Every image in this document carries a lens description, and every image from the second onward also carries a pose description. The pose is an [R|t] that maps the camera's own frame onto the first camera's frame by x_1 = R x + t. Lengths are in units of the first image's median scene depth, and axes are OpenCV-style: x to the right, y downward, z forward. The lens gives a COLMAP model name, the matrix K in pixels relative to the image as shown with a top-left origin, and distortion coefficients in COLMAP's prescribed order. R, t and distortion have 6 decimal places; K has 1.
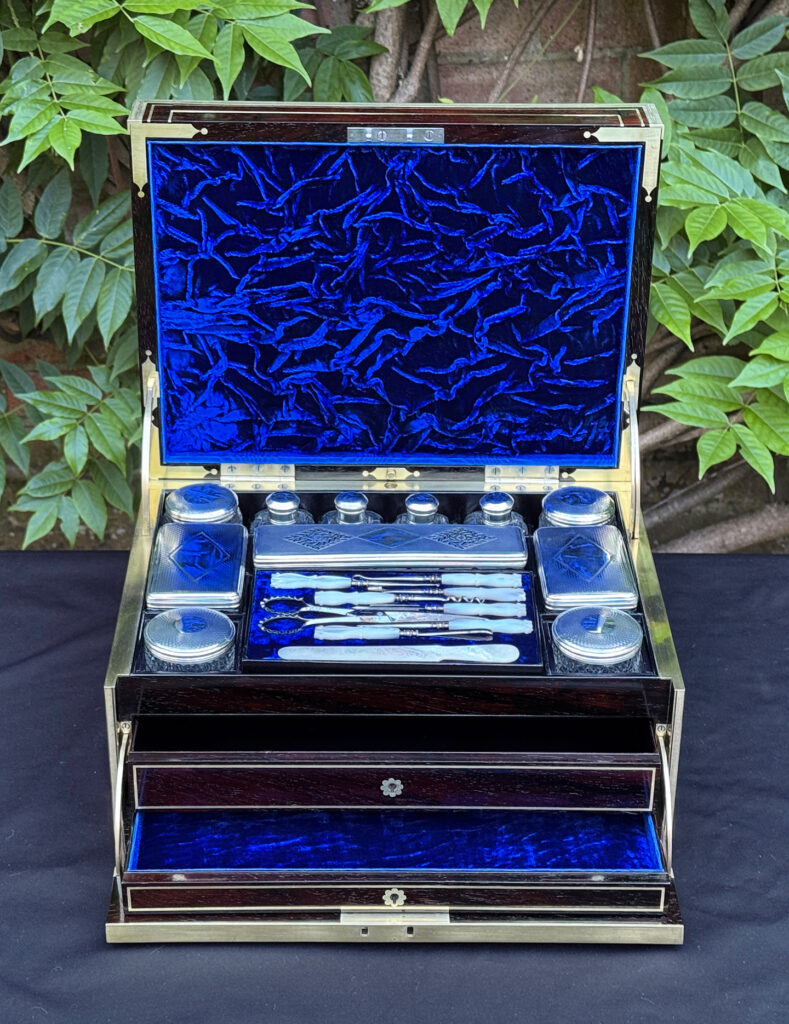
lens RADIAL K [[1923.9, 0, 392.5], [0, 1923.9, 515.5], [0, 0, 1]] dist [0.090483, 0.000000]
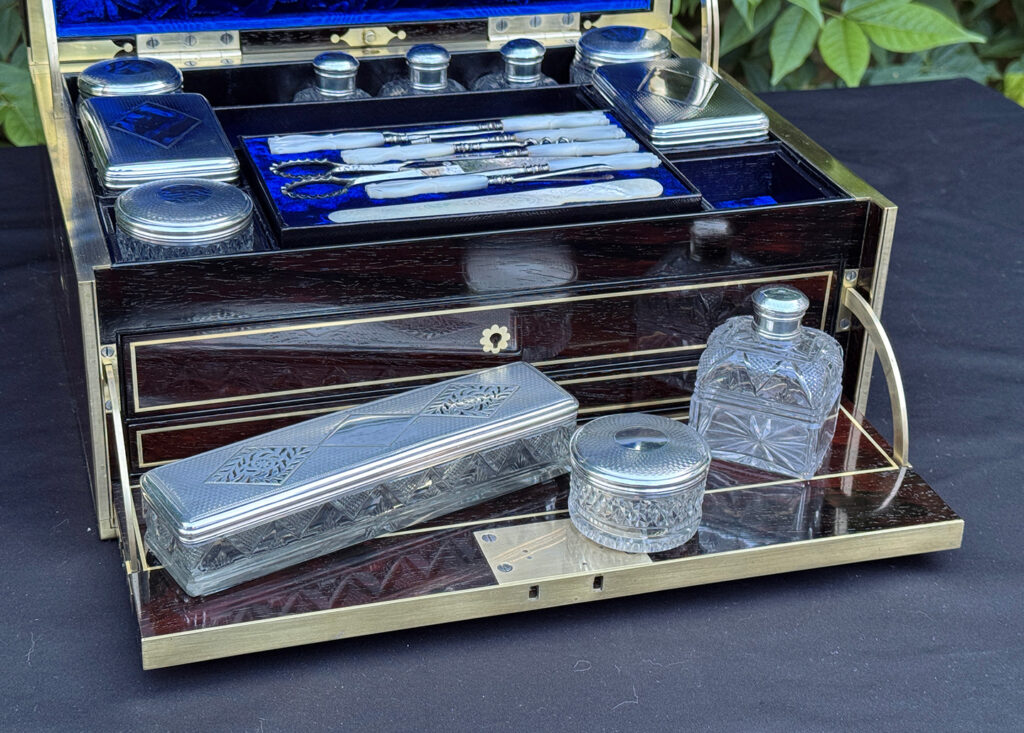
lens RADIAL K [[1703.0, 0, 469.6], [0, 1703.0, 359.4], [0, 0, 1]] dist [0.096283, 0.000000]
pose [[0.963682, -0.111554, 0.242635, -0.143425], [0.116013, 0.993239, -0.004123, 0.114413], [-0.240535, 0.032122, 0.970109, 0.365913]]
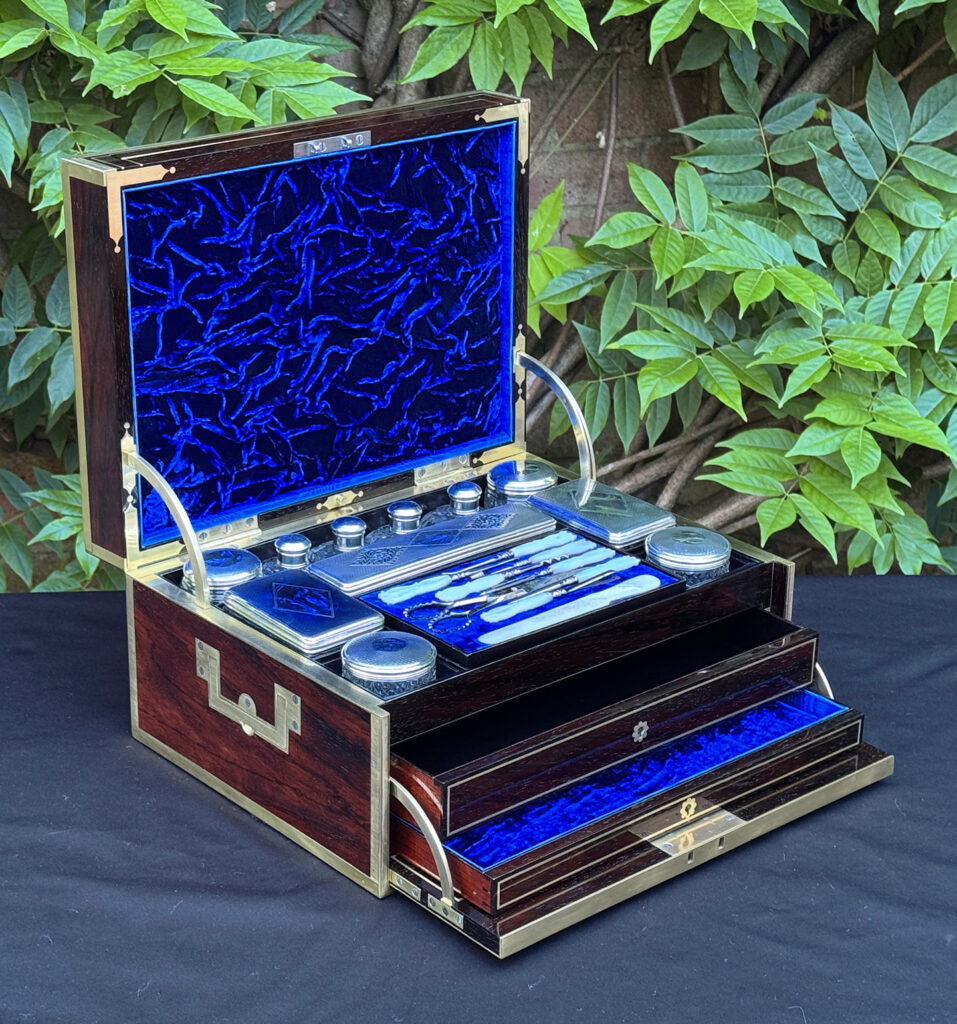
lens RADIAL K [[2248.3, 0, 438.6], [0, 2248.3, 480.9], [0, 0, 1]] dist [0.159225, 0.000000]
pose [[0.772434, -0.237055, 0.589194, -0.651375], [0.311549, 0.949867, -0.026274, 0.014849], [-0.553428, 0.203858, 0.807564, 0.061276]]
